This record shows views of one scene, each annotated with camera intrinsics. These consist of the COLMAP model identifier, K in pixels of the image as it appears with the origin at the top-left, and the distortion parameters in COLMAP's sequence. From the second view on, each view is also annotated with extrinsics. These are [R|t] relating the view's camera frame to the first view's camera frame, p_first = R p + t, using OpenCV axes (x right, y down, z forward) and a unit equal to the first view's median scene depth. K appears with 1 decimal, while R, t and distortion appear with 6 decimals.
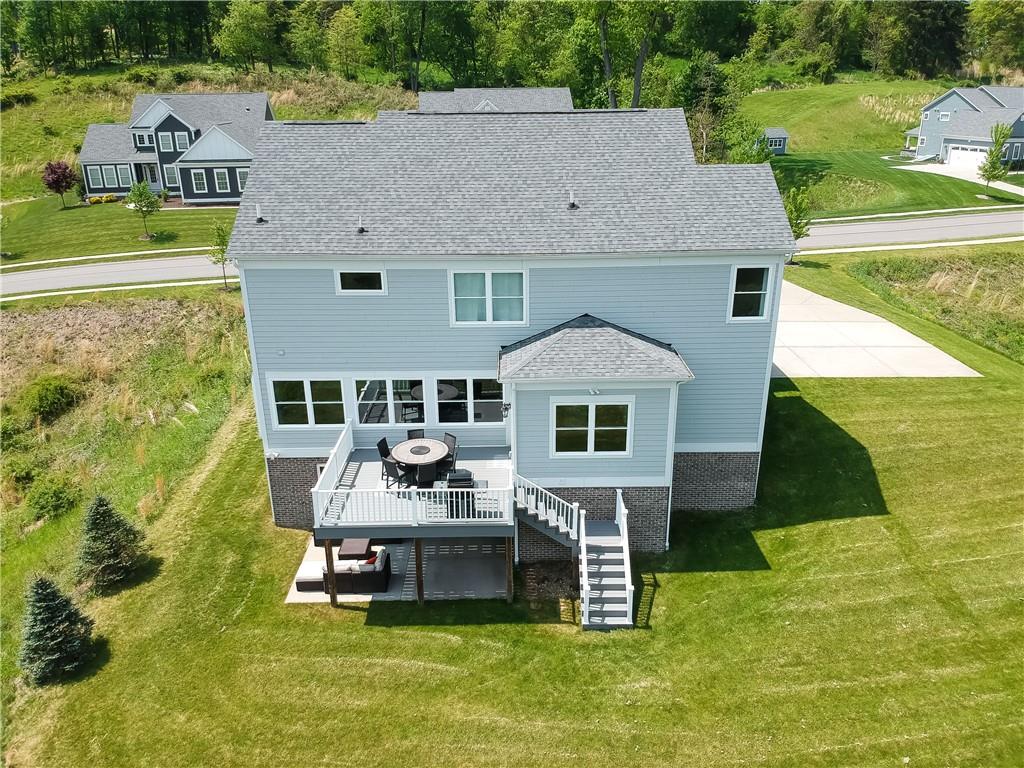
lens RADIAL K [[778.8, 0, 519.4], [0, 778.8, 379.5], [0, 0, 1]] dist [0.077134, -0.155427]
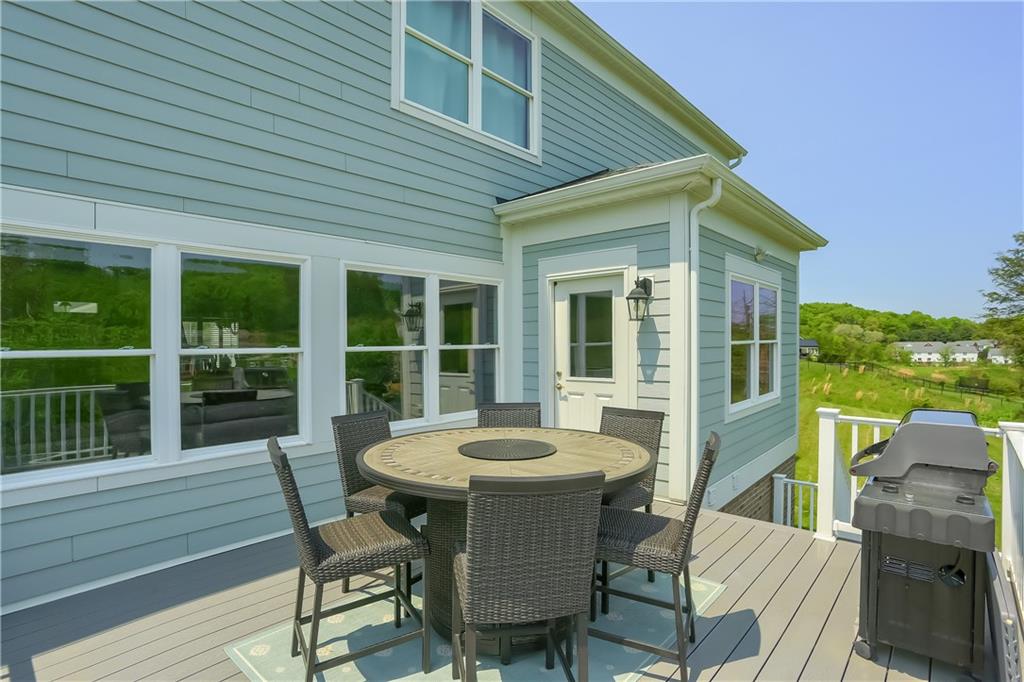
lens RADIAL K [[503.6, 0, 519.7], [0, 503.6, 344.6], [0, 0, 1]] dist [-0.002986, -0.000244]
pose [[0.660011, 0.002742, 0.751251, -0.214477], [0.256265, 0.939194, -0.228569, 0.092116], [-0.706196, 0.343377, 0.619176, 0.865398]]
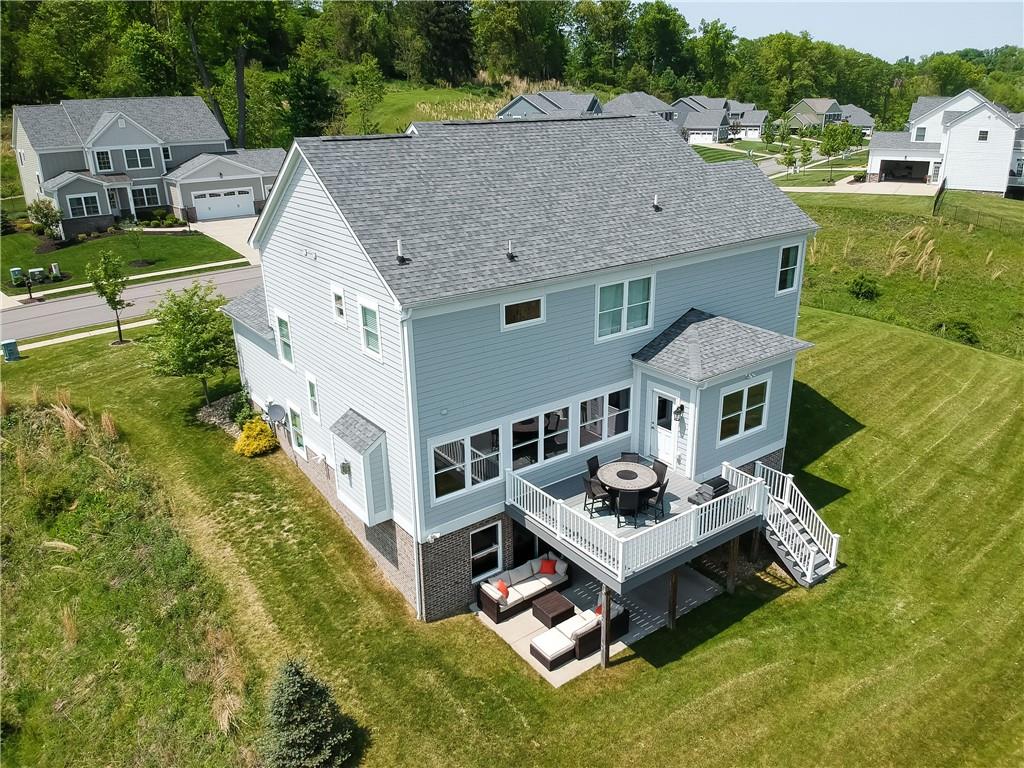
lens RADIAL K [[778.8, 0, 519.4], [0, 778.8, 379.5], [0, 0, 1]] dist [0.077134, -0.155427]
pose [[0.803189, -0.208260, 0.558135, -0.705221], [0.214066, 0.975222, 0.055836, -0.098853], [-0.555934, 0.074631, 0.827869, 0.264996]]
